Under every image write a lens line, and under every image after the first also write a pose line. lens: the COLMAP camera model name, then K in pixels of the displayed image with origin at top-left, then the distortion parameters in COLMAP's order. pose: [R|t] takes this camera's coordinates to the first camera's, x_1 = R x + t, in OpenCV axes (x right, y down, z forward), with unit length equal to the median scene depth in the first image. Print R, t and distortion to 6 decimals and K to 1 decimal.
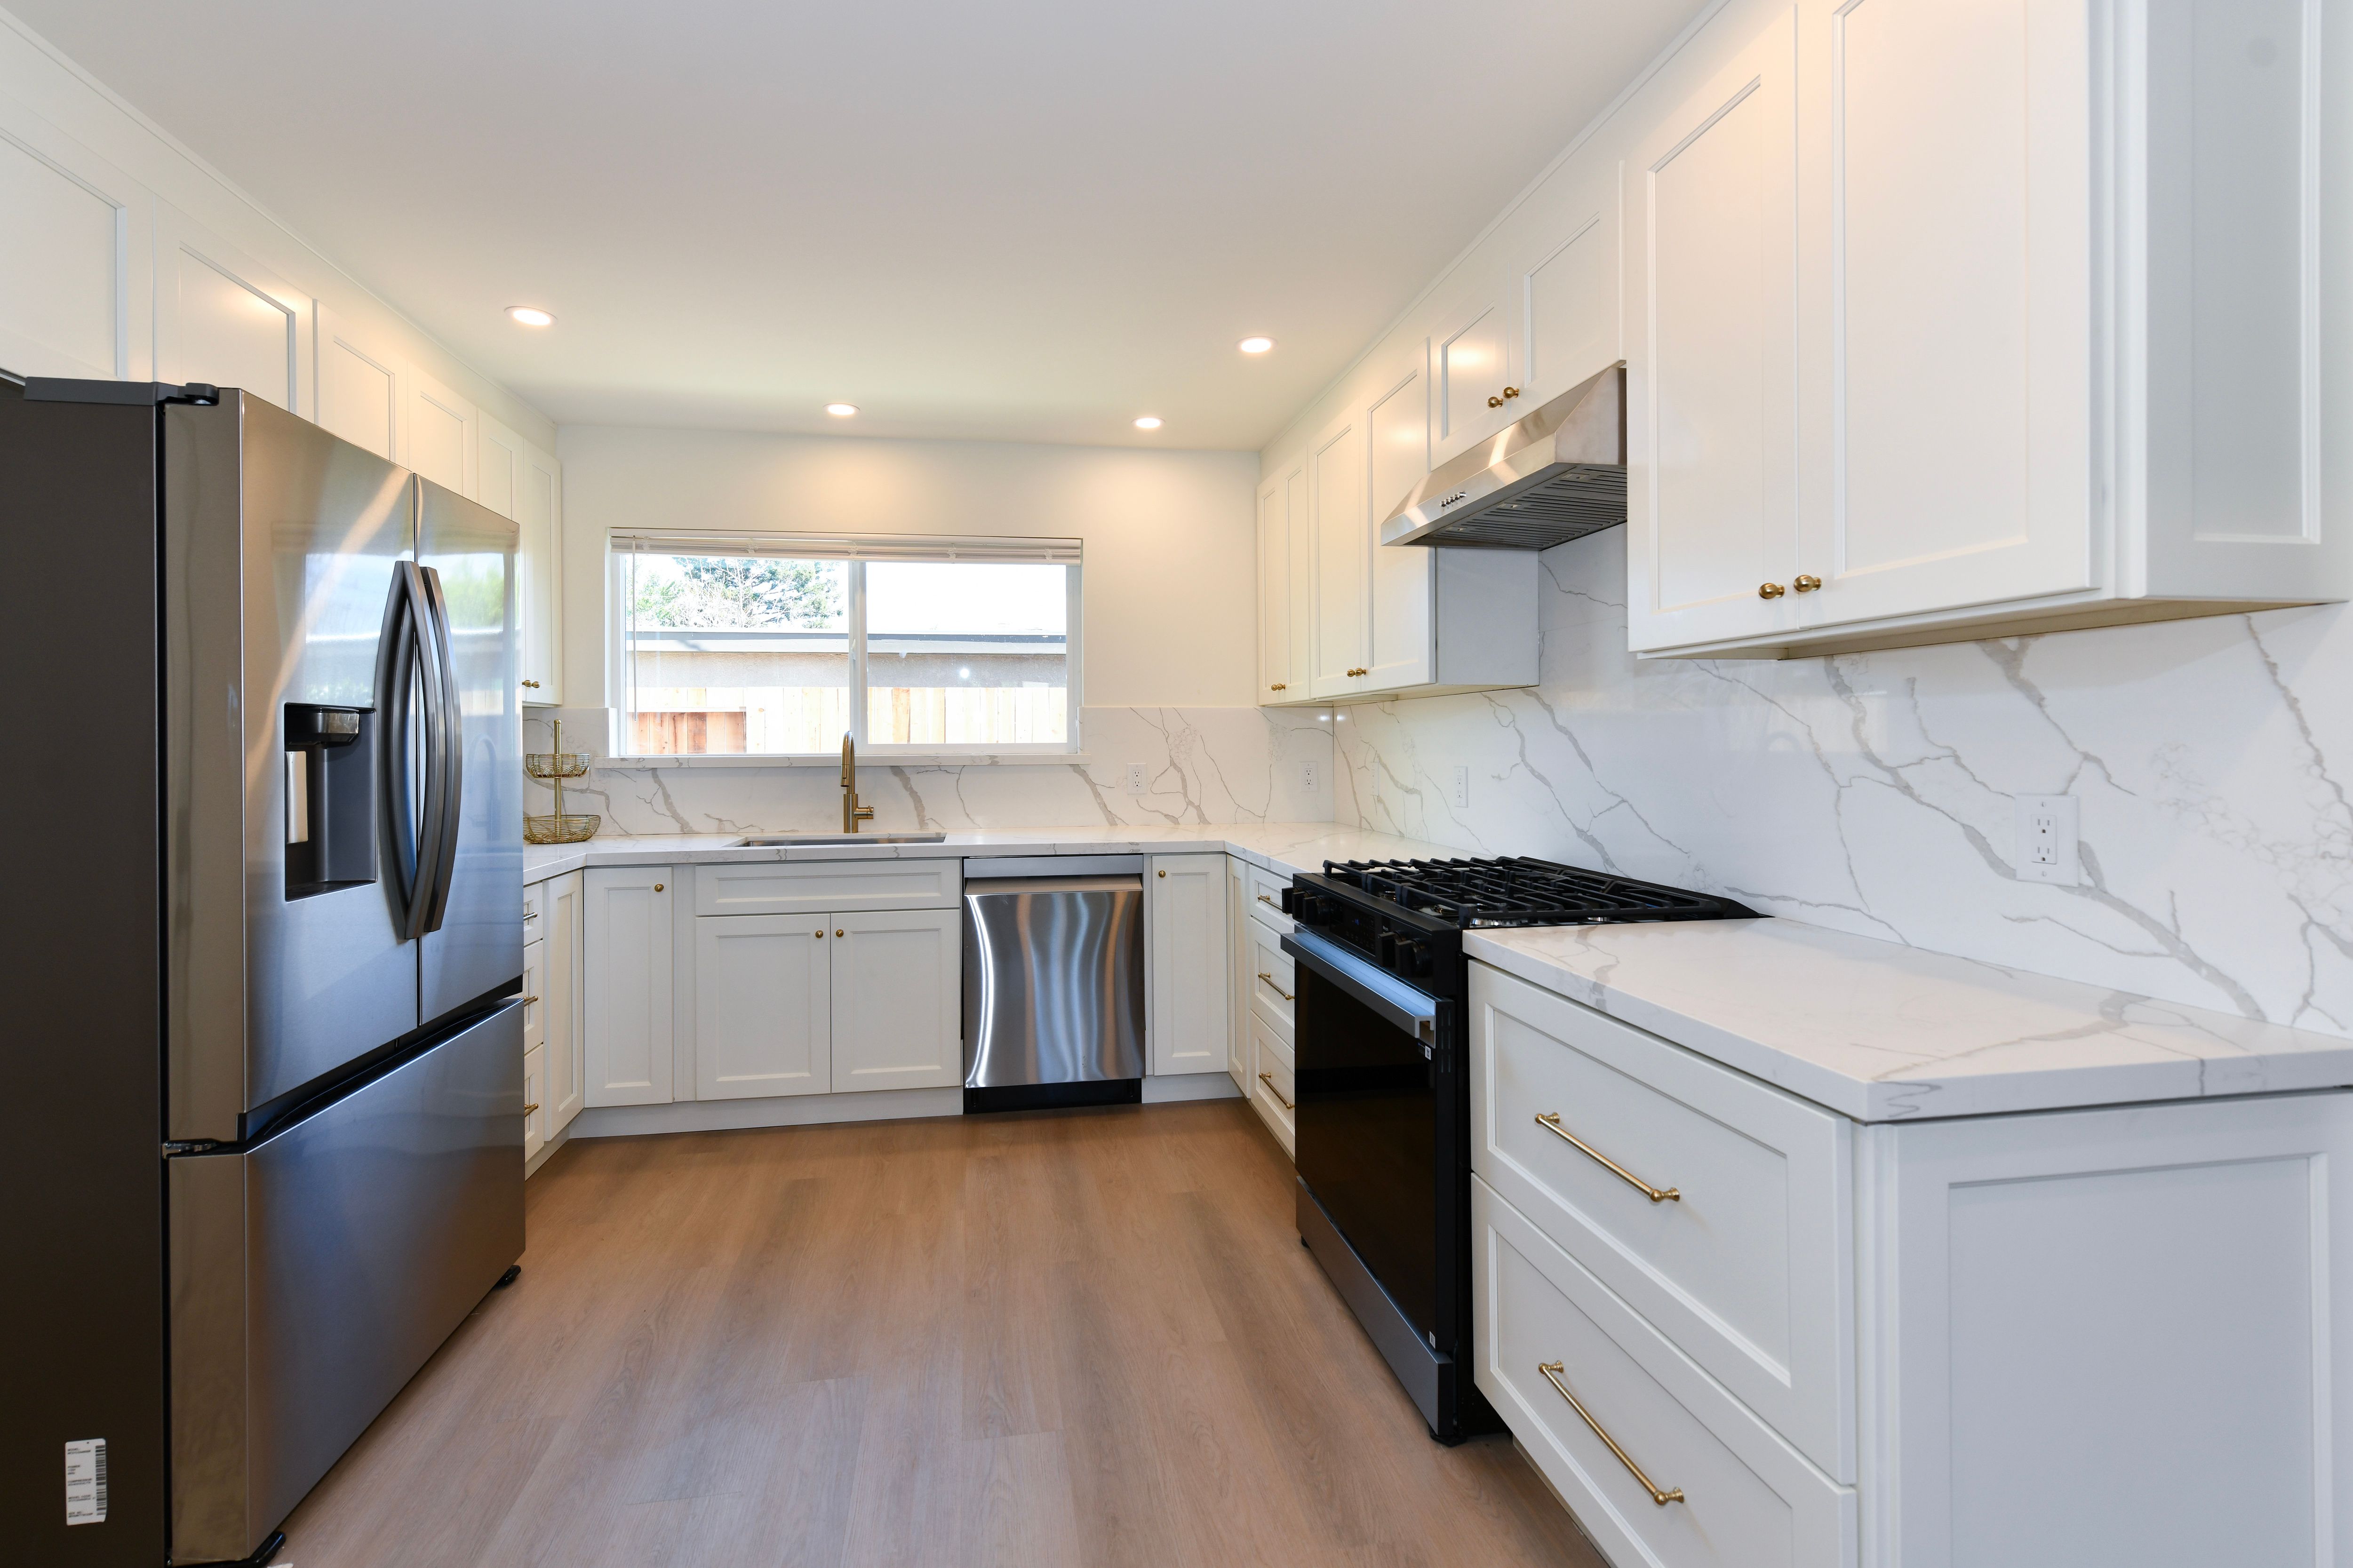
lens RADIAL K [[992.9, 0, 1116.0], [0, 992.9, 746.5], [0, 0, 1]] dist [-0.000831, -0.000464]
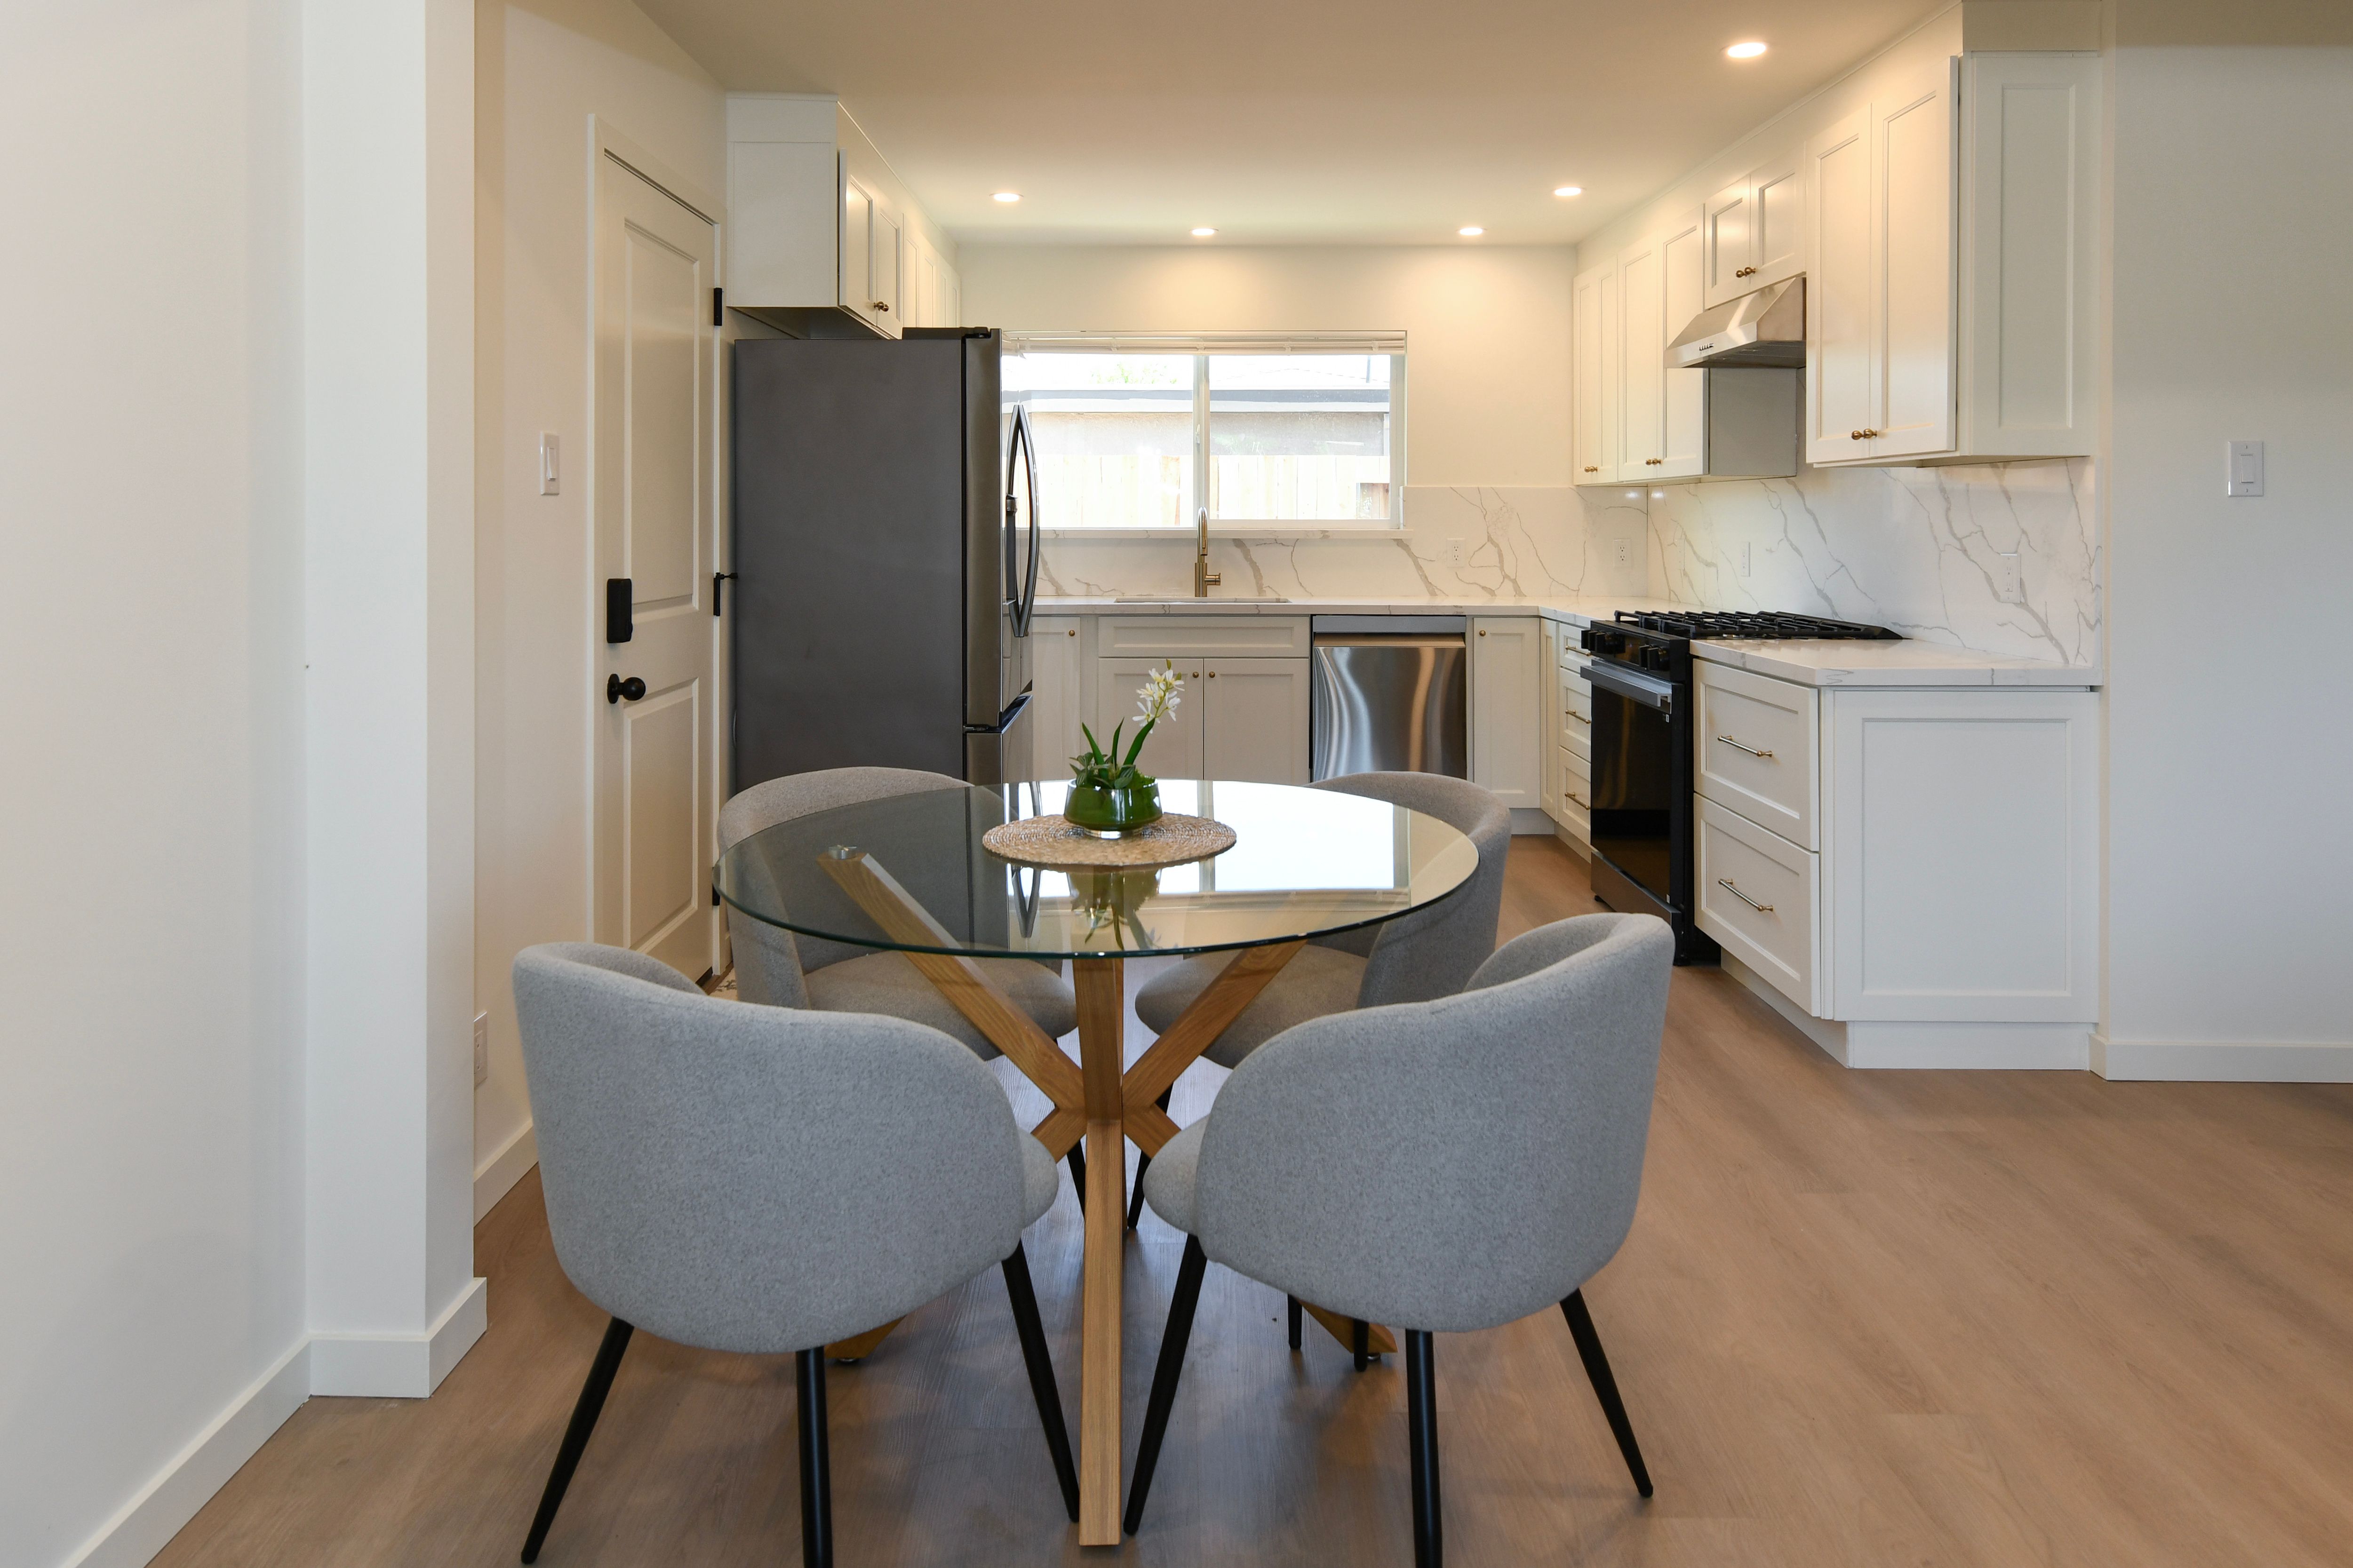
lens RADIAL K [[1503.9, 0, 1135.9], [0, 1503.9, 523.5], [0, 0, 1]] dist [-0.006190, -0.001782]
pose [[0.987490, 0.007236, -0.157513, -0.103657], [-0.007292, 0.999973, 0.000221, 0.003937], [0.157510, 0.000930, 0.987517, -1.062114]]
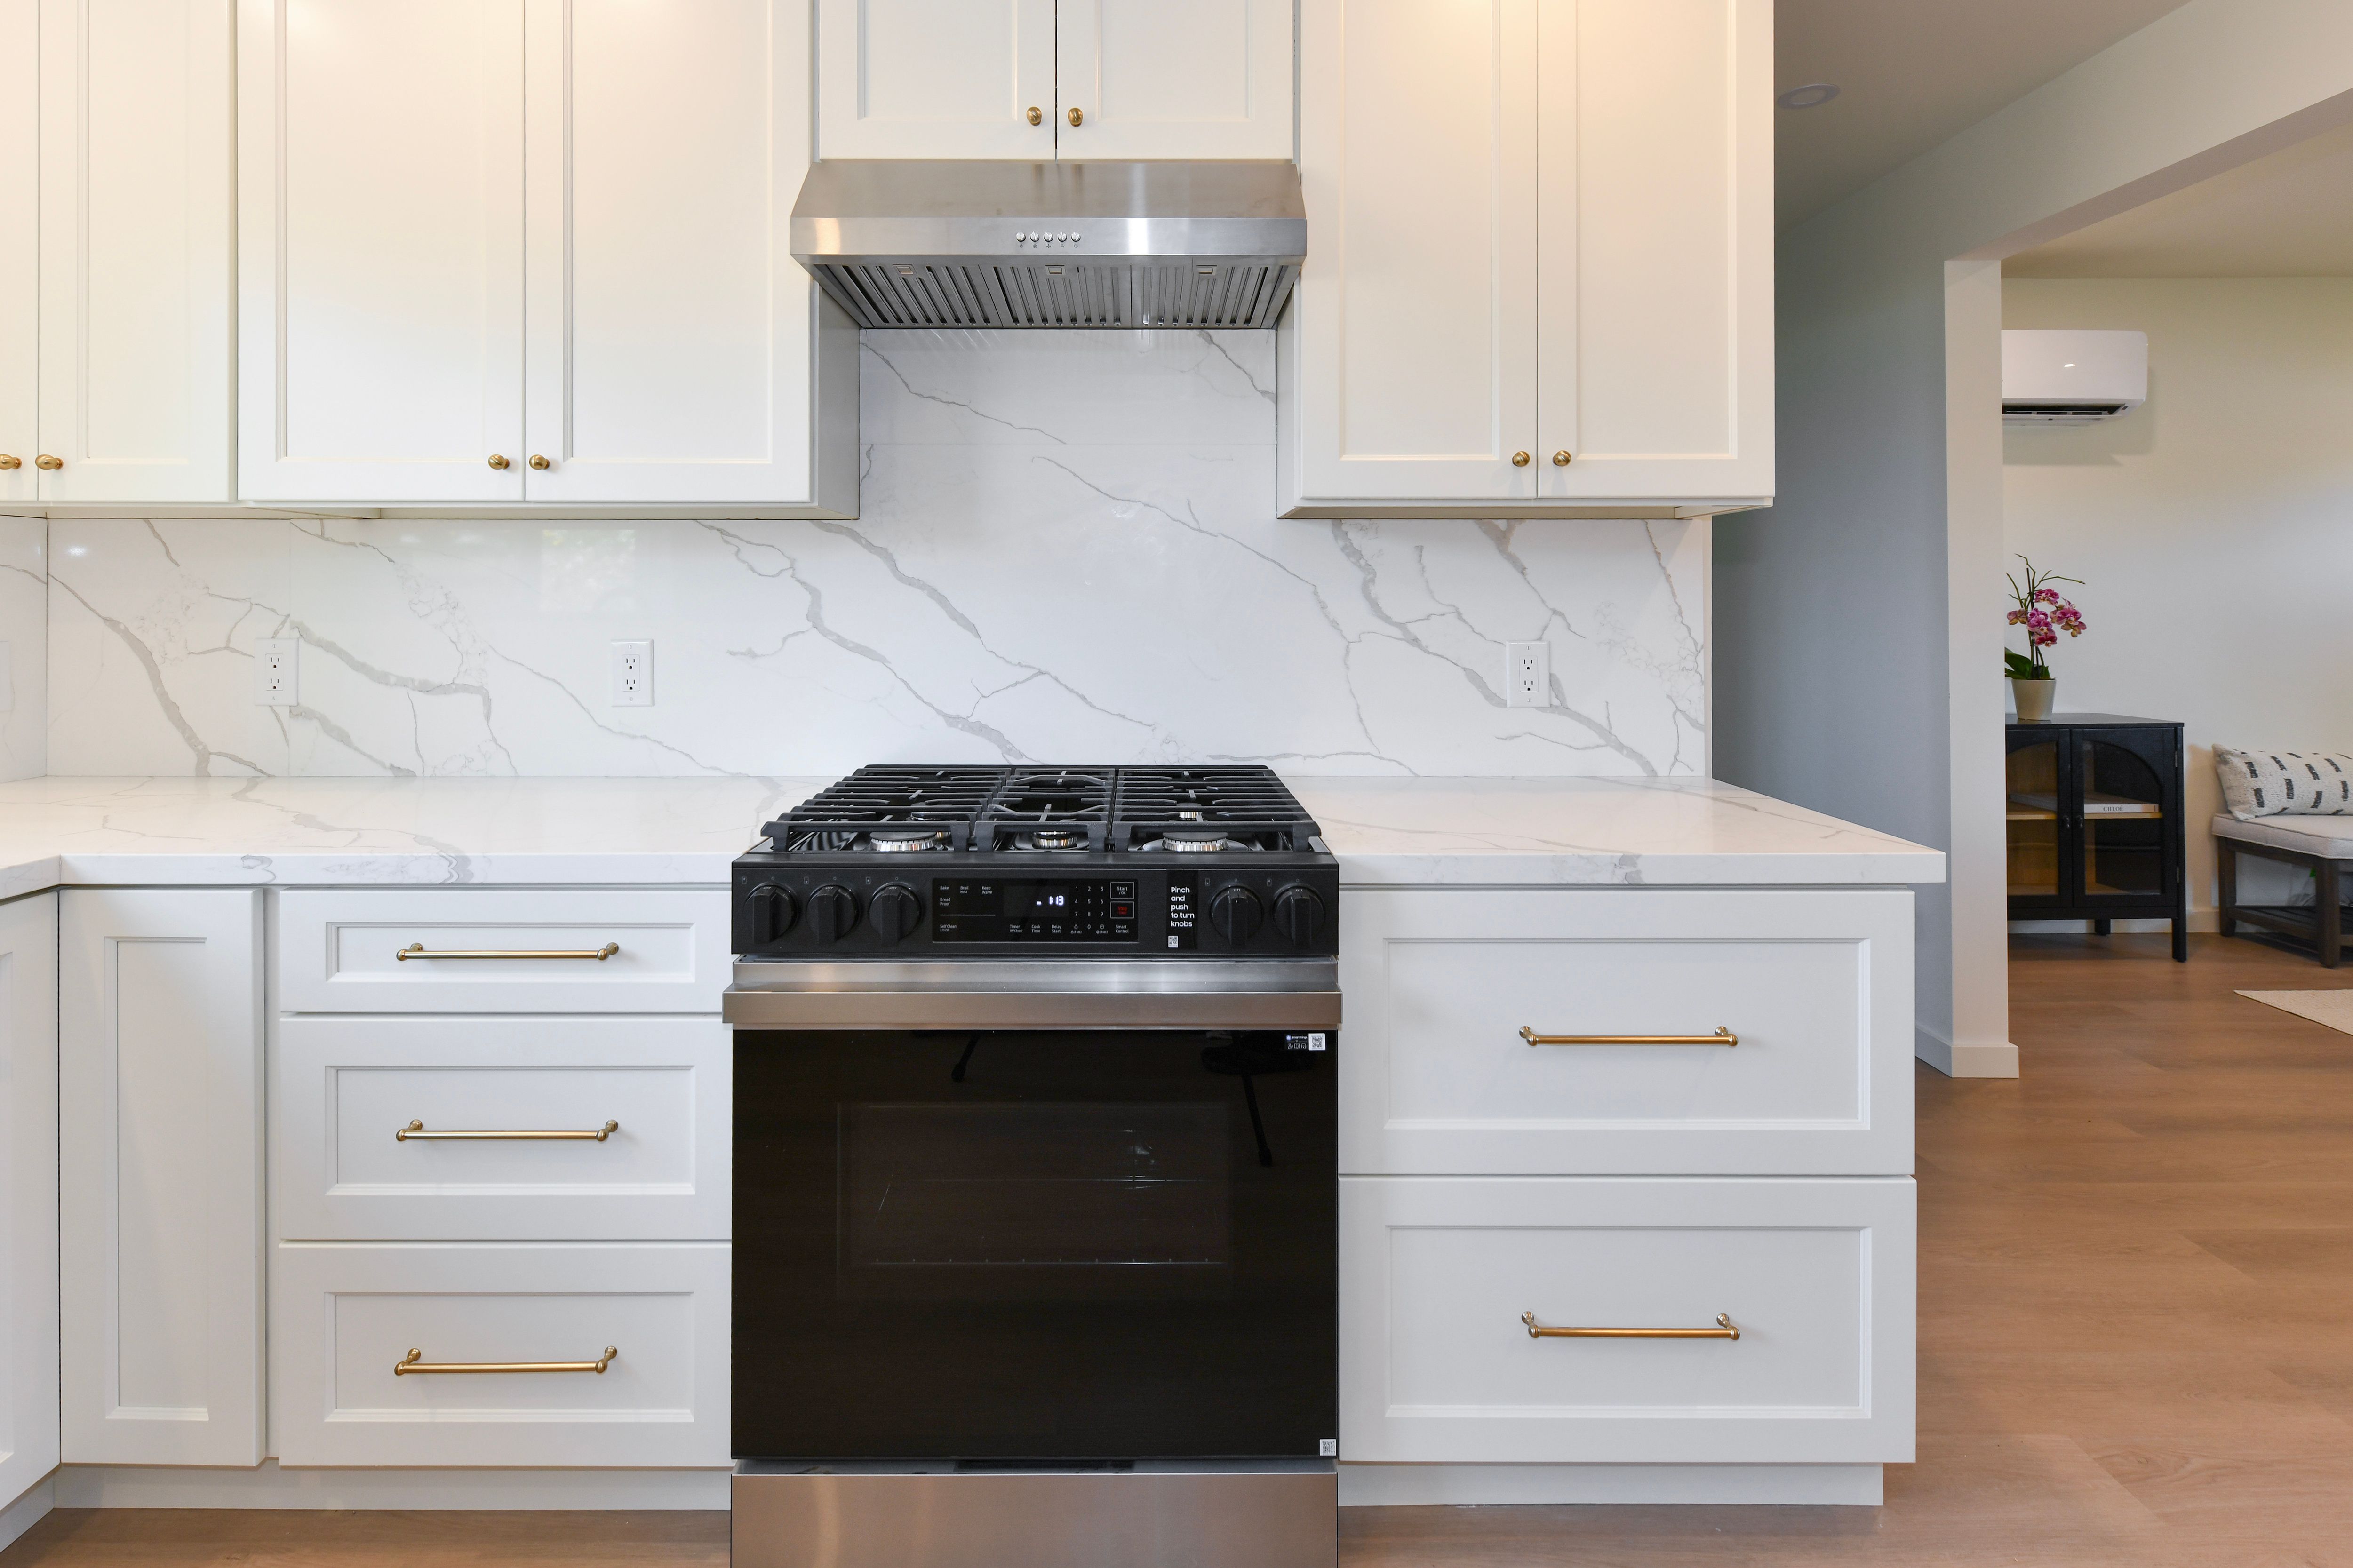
lens RADIAL K [[1102.5, 0, 1171.4], [0, 1102.5, 606.2], [0, 0, 1]] dist [-0.000107, 0.000179]
pose [[0.146071, 0.004301, 0.989265, -0.332796], [0.002518, 0.999986, -0.004720, 0.004513], [-0.989271, 0.003181, 0.146058, 0.702901]]
